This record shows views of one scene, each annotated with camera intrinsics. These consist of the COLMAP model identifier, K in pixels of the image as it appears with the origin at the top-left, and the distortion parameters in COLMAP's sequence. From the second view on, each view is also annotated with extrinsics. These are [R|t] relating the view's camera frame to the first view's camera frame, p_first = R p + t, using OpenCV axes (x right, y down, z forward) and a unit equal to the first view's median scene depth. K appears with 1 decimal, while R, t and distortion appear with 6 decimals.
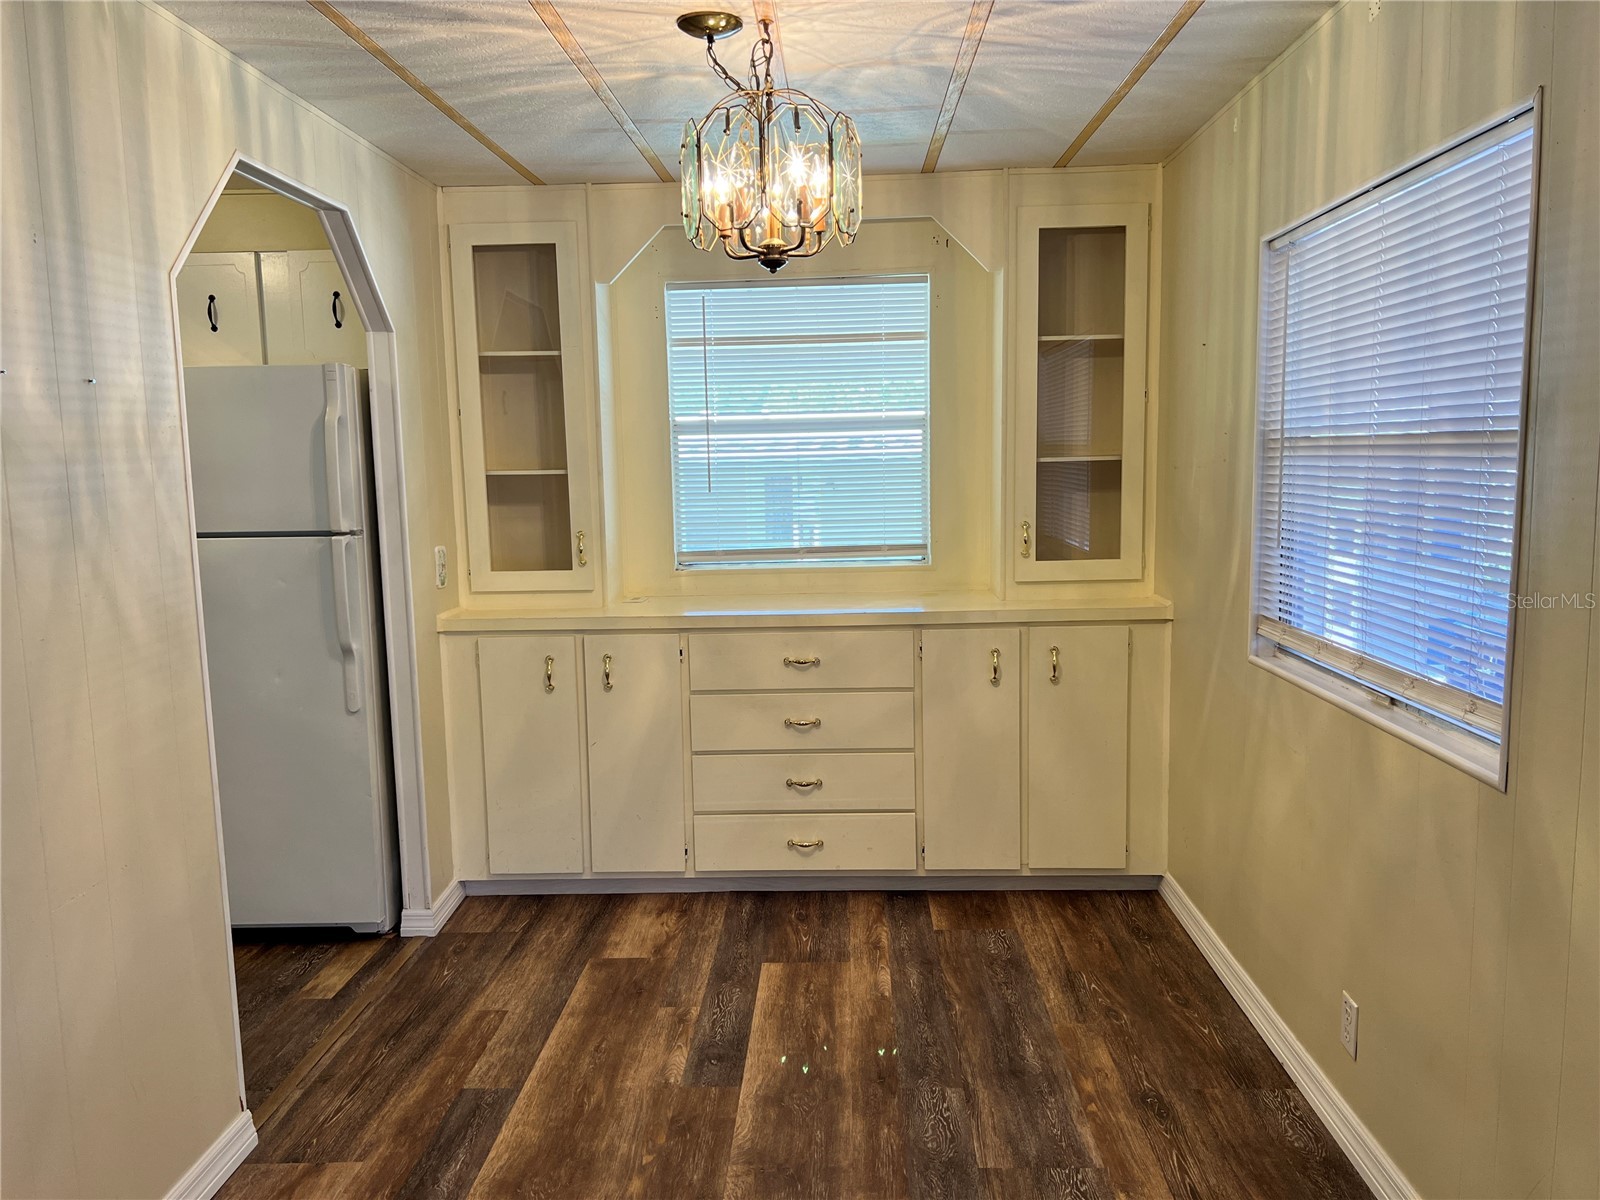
lens RADIAL K [[1201.7, 0, 802.0], [0, 1201.7, 608.6], [0, 0, 1]] dist [0.125939, -0.221426]
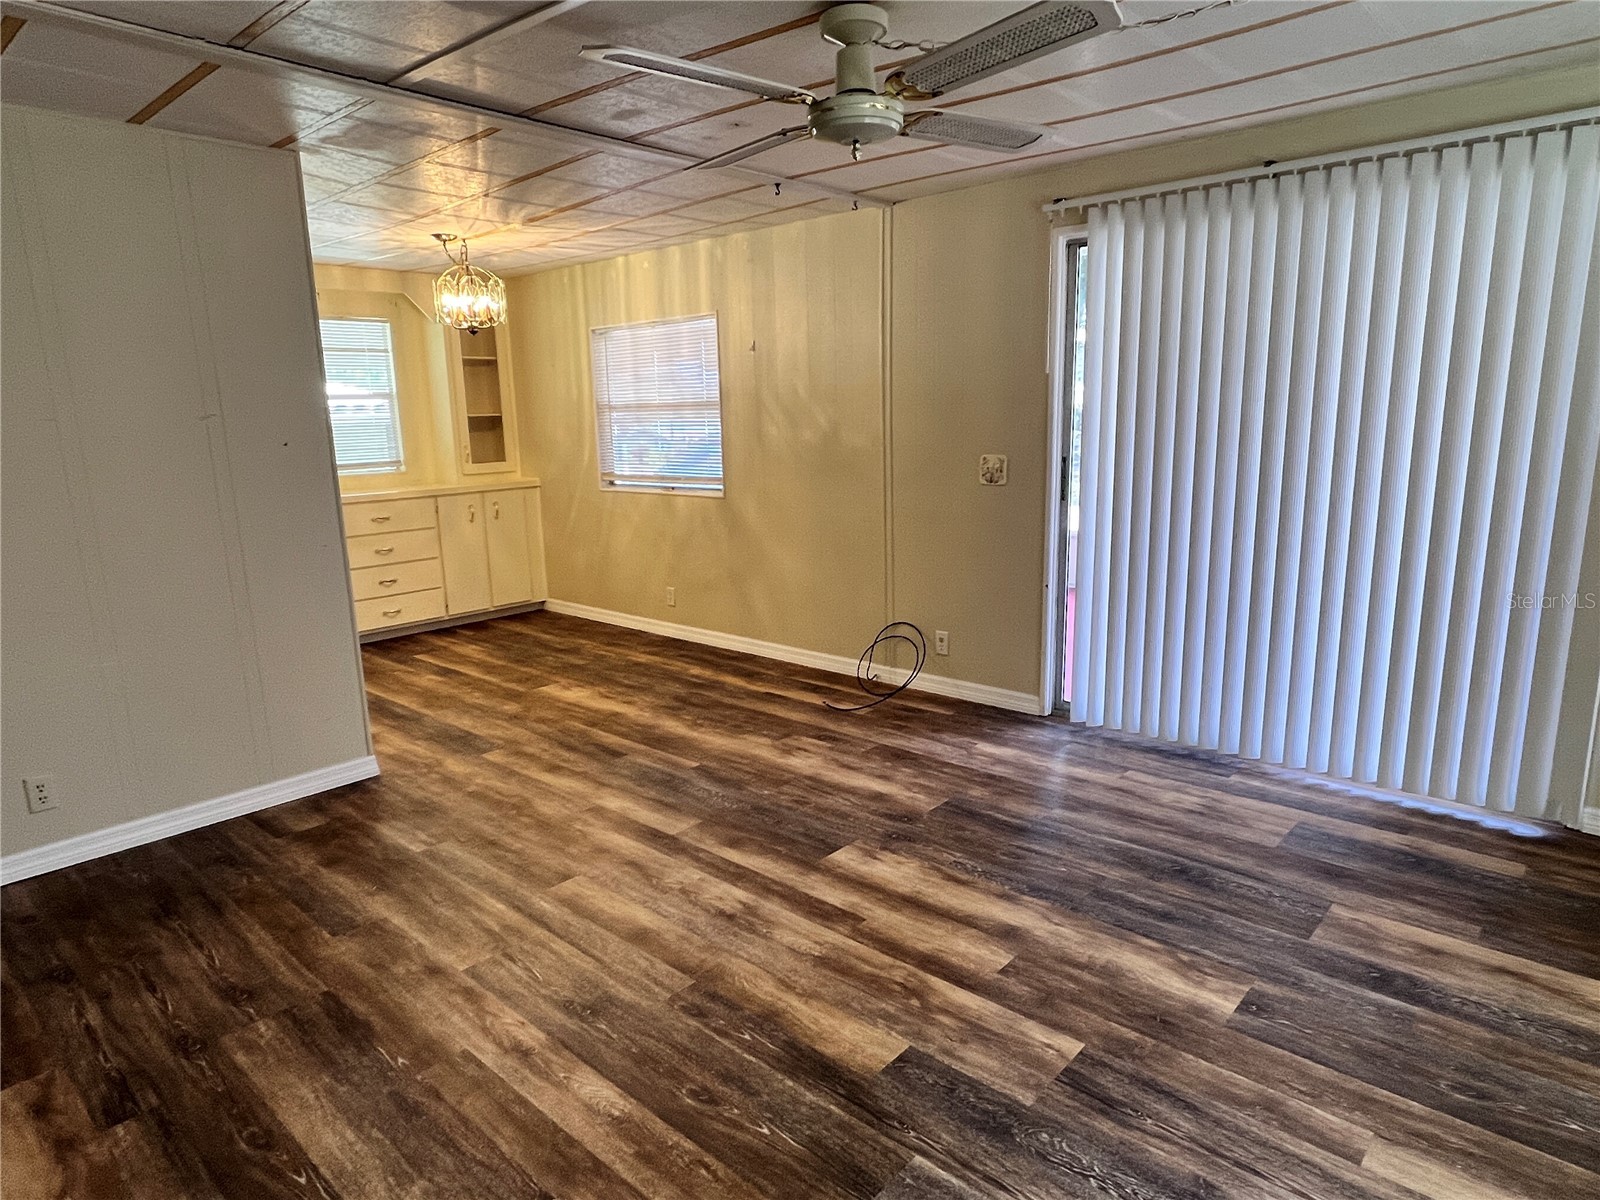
lens RADIAL K [[956.9, 0, 799.1], [0, 956.9, 612.6], [0, 0, 1]] dist [-0.001411, 0.000562]
pose [[0.639393, -0.153345, 0.753433, -0.788185], [0.107757, 0.988111, 0.109662, 0.101091], [-0.761292, 0.011070, 0.648315, -0.547378]]
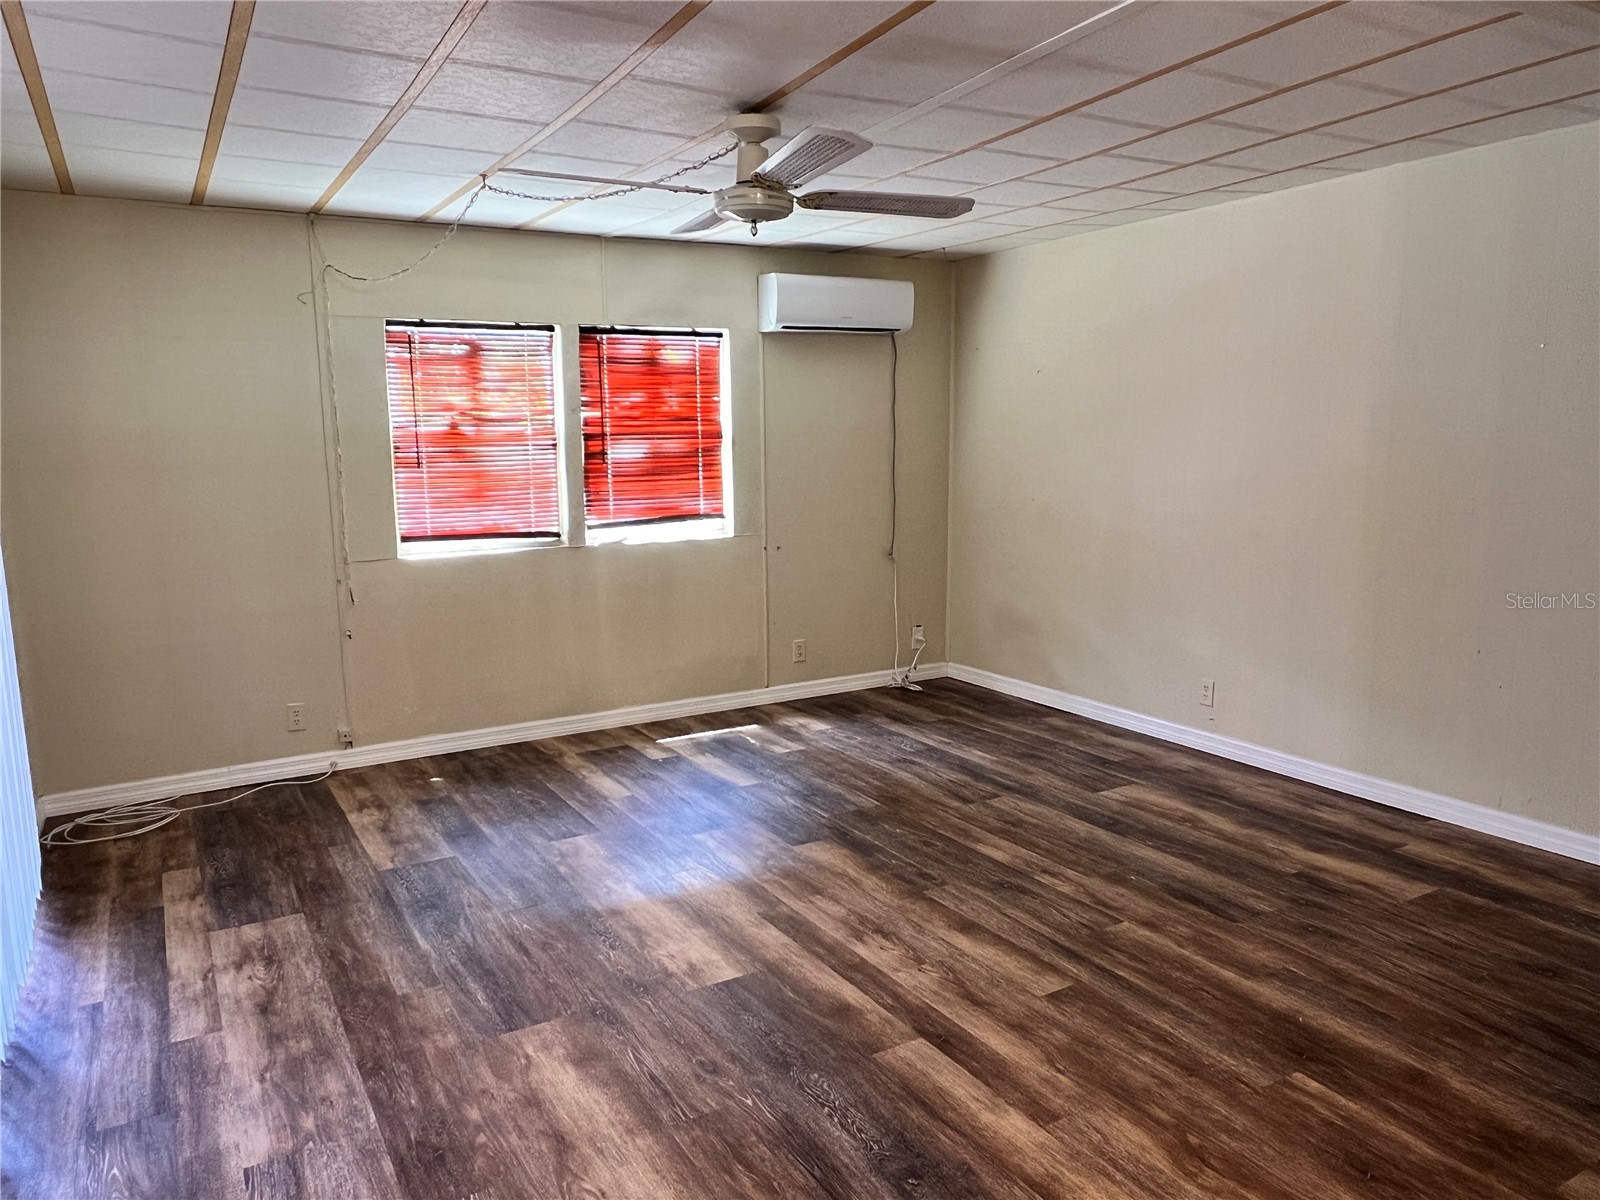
lens RADIAL K [[1102.9, 0, 795.1], [0, 1102.9, 602.1], [0, 0, 1]] dist [-0.000227, -0.002164]
pose [[-0.844316, 0.110383, -0.524353, 0.168284], [-0.039069, 0.963267, 0.265689, -0.067376], [0.534419, 0.244811, -0.808989, 0.564230]]
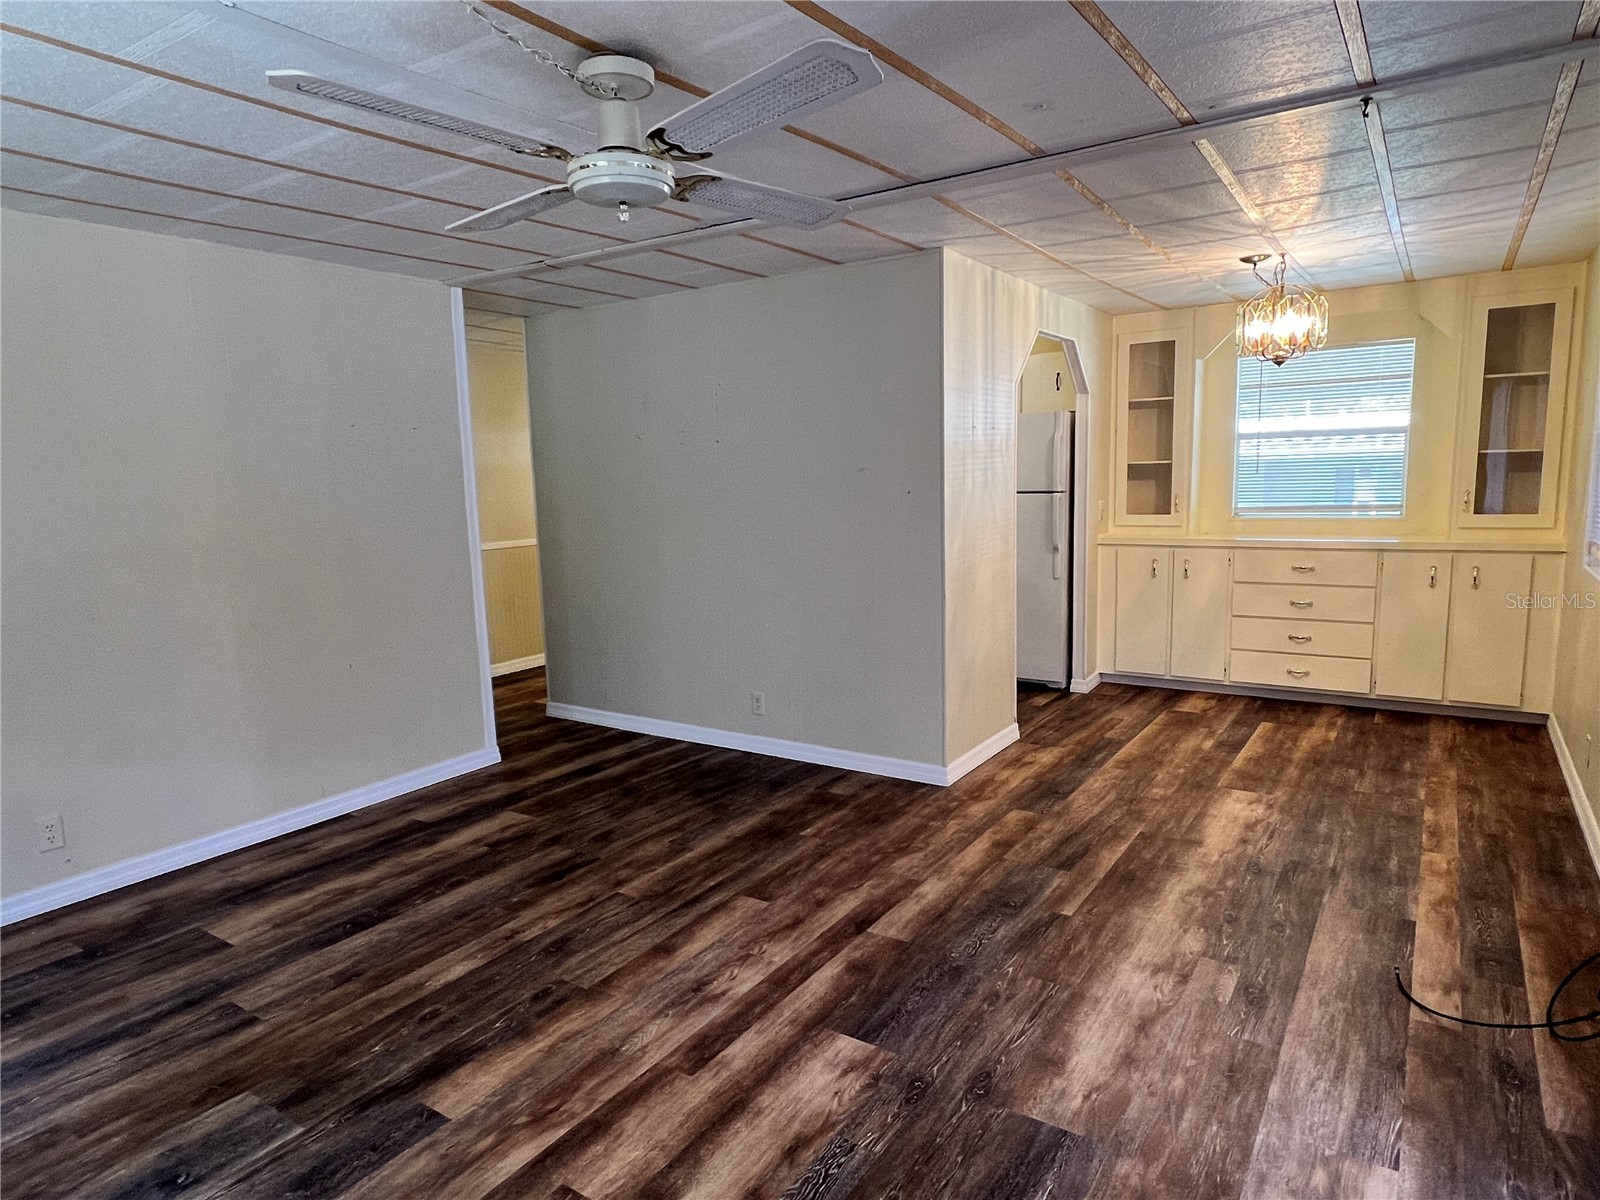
lens RADIAL K [[956.9, 0, 799.1], [0, 956.9, 612.6], [0, 0, 1]] dist [-0.001411, 0.000562]
pose [[0.848849, 0.074082, -0.523418, 0.115043], [-0.054546, 0.997121, 0.052668, 0.078204], [0.525813, -0.016157, 0.850447, -0.601833]]
